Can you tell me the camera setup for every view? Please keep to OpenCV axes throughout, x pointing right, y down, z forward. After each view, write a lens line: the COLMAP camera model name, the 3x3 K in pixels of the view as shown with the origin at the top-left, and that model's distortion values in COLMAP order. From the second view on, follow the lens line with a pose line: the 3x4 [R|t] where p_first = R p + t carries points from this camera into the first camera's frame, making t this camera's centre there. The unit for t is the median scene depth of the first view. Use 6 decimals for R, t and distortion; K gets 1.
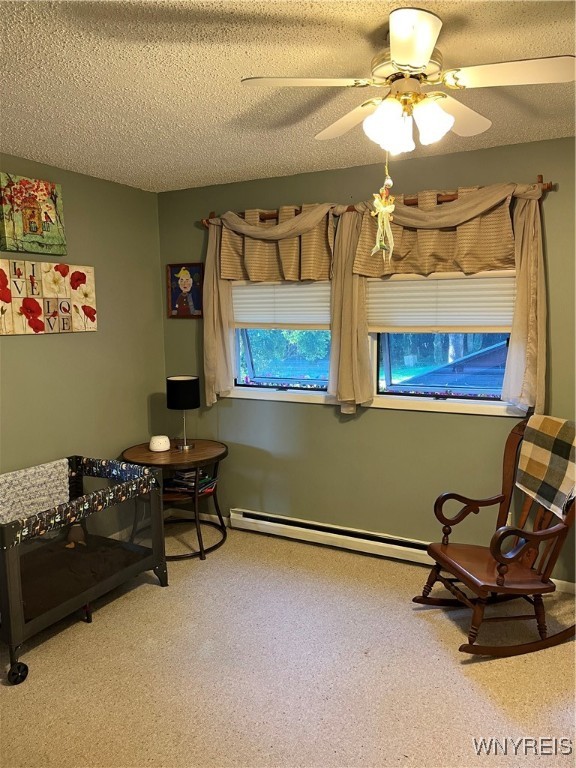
lens RADIAL K [[579.9, 0, 291.2], [0, 579.9, 388.5], [0, 0, 1]] dist [0.034548, -0.041813]
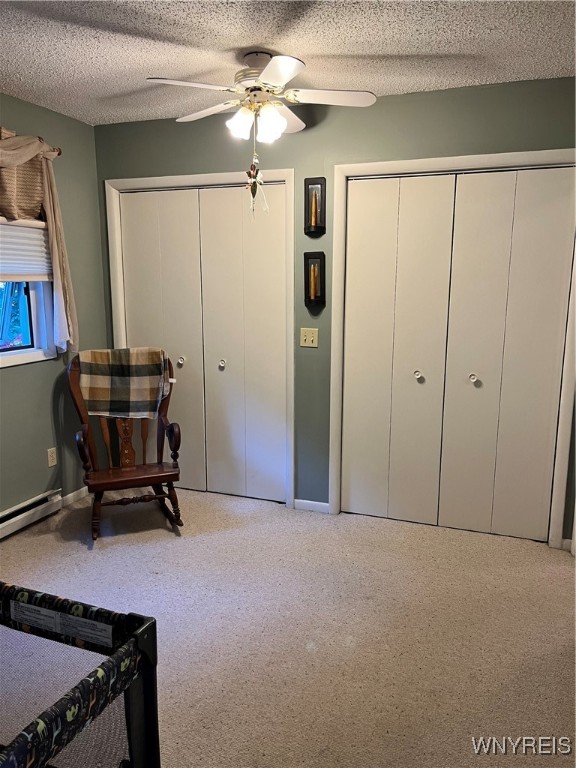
lens RADIAL K [[579.9, 0, 291.3], [0, 579.9, 382.8], [0, 0, 1]] dist [0.034548, -0.041813]
pose [[-0.134753, -0.163143, 0.977357, -0.808863], [0.120713, 0.976303, 0.179611, -0.053235], [-0.983499, 0.142183, -0.111867, 0.732678]]
